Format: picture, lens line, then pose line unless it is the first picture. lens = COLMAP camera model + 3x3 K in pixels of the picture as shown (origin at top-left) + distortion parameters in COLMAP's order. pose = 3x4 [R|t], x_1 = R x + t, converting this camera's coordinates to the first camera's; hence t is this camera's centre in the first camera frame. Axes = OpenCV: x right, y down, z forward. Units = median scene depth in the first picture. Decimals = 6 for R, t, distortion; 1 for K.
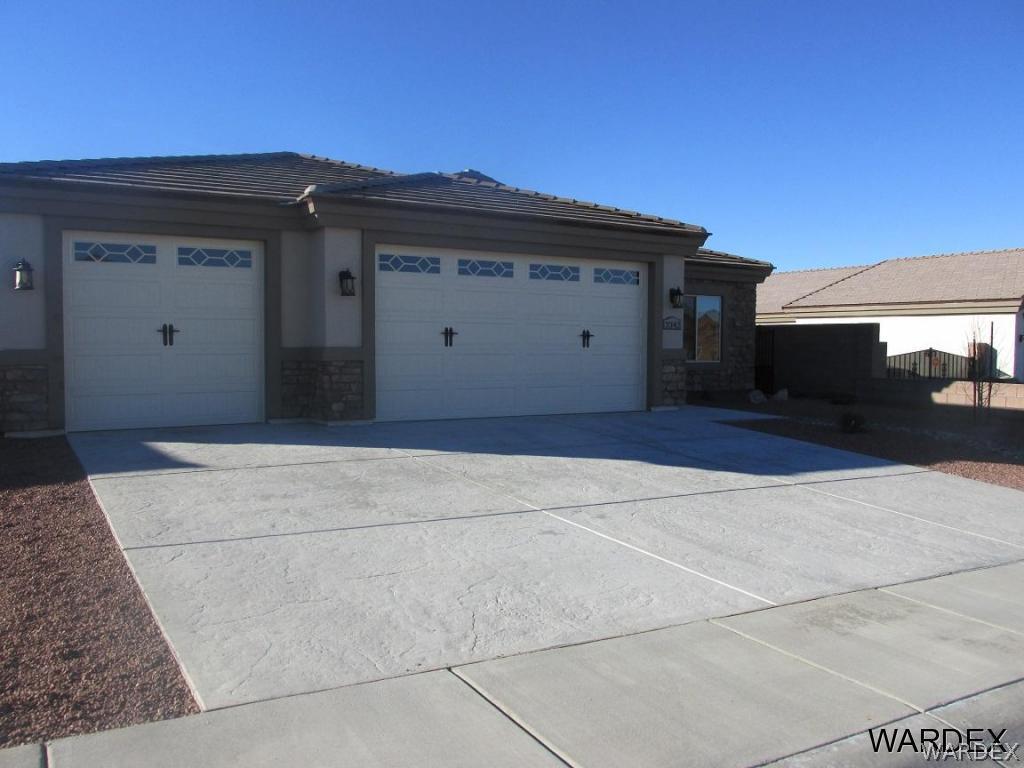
lens RADIAL K [[860.2, 0, 511.9], [0, 860.2, 384.1], [0, 0, 1]] dist [0.002963, -0.005407]
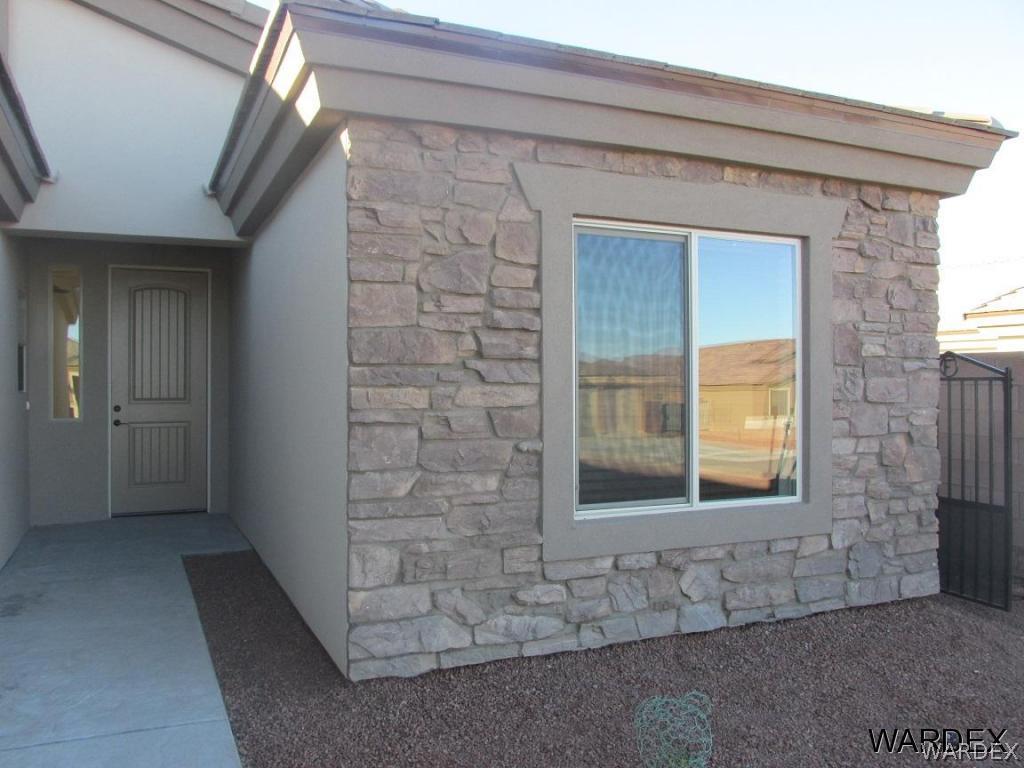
lens RADIAL K [[860.2, 0, 512.6], [0, 860.2, 382.9], [0, 0, 1]] dist [0.002963, -0.005407]
pose [[0.993994, -0.008157, -0.109131, 0.182400], [0.002949, 0.998853, -0.047797, -0.047188], [0.109396, 0.047188, 0.992878, 0.725741]]
